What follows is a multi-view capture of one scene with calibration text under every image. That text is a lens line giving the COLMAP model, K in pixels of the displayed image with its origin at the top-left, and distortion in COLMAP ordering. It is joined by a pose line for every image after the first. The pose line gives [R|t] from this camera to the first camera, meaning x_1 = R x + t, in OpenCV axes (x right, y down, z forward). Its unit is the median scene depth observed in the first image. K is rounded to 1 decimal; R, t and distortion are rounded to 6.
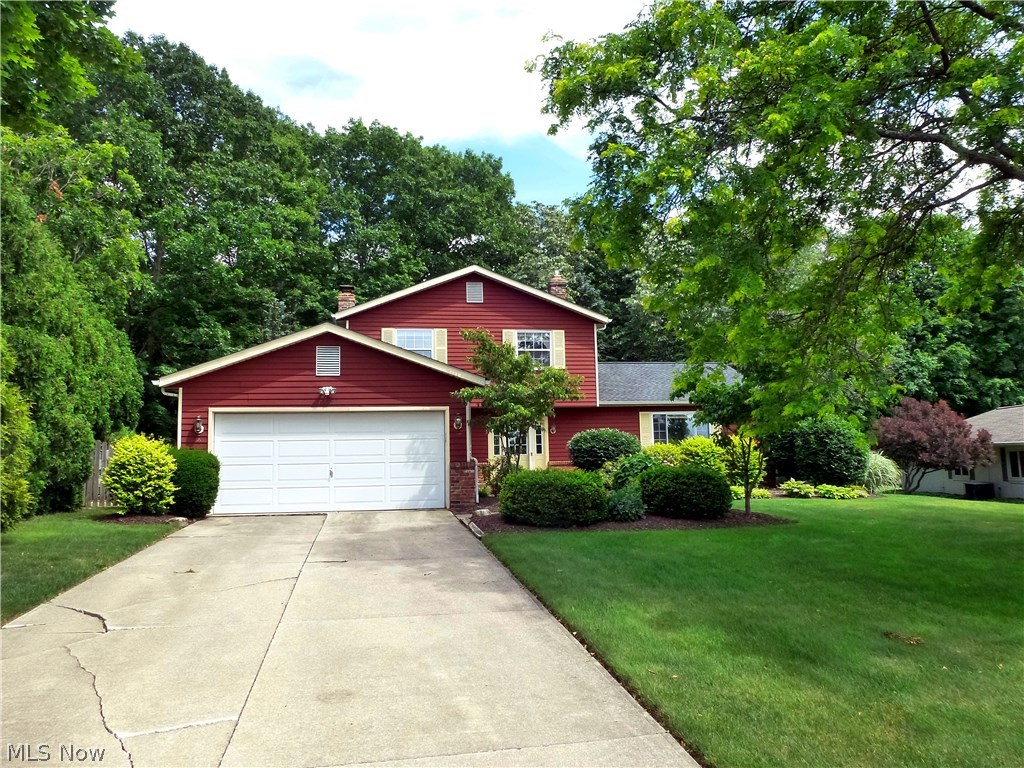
lens RADIAL K [[720.7, 0, 512.0], [0, 720.7, 384.0], [0, 0, 1]] dist [-0.042100, -0.000406]
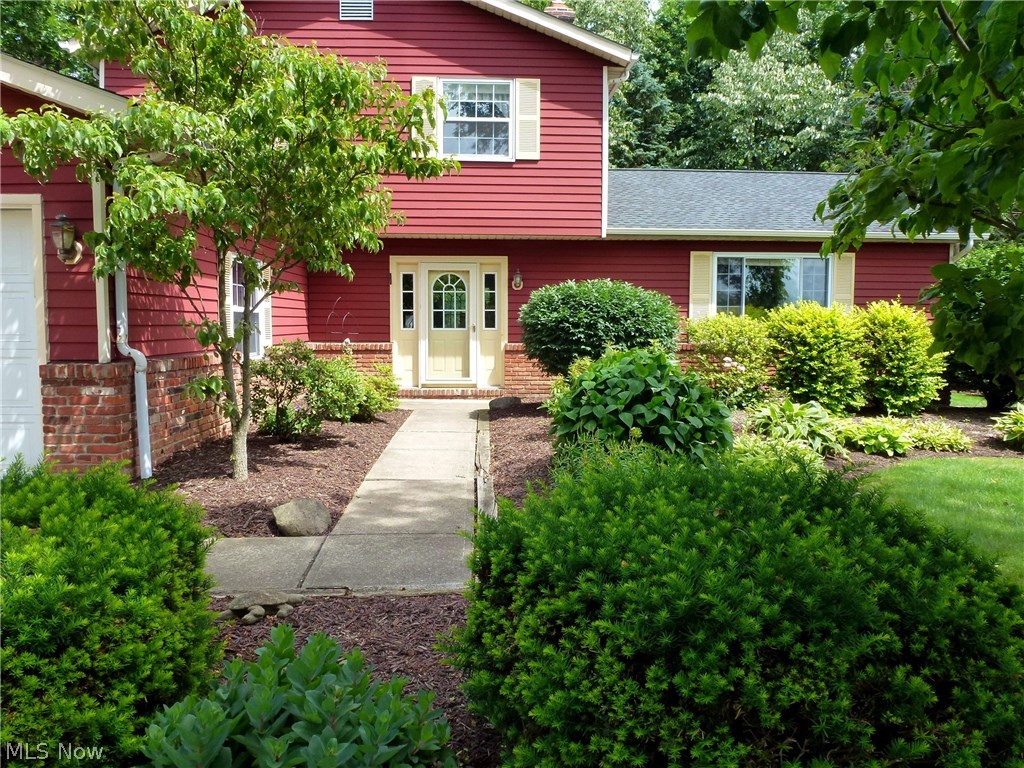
lens RADIAL K [[720.7, 0, 512.0], [0, 720.7, 384.0], [0, 0, 1]] dist [-0.042100, -0.000406]
pose [[0.992826, 0.035175, -0.114276, 0.117381], [-0.012768, 0.981472, 0.191180, 0.036642], [0.118883, -0.188350, 0.974880, 0.490176]]
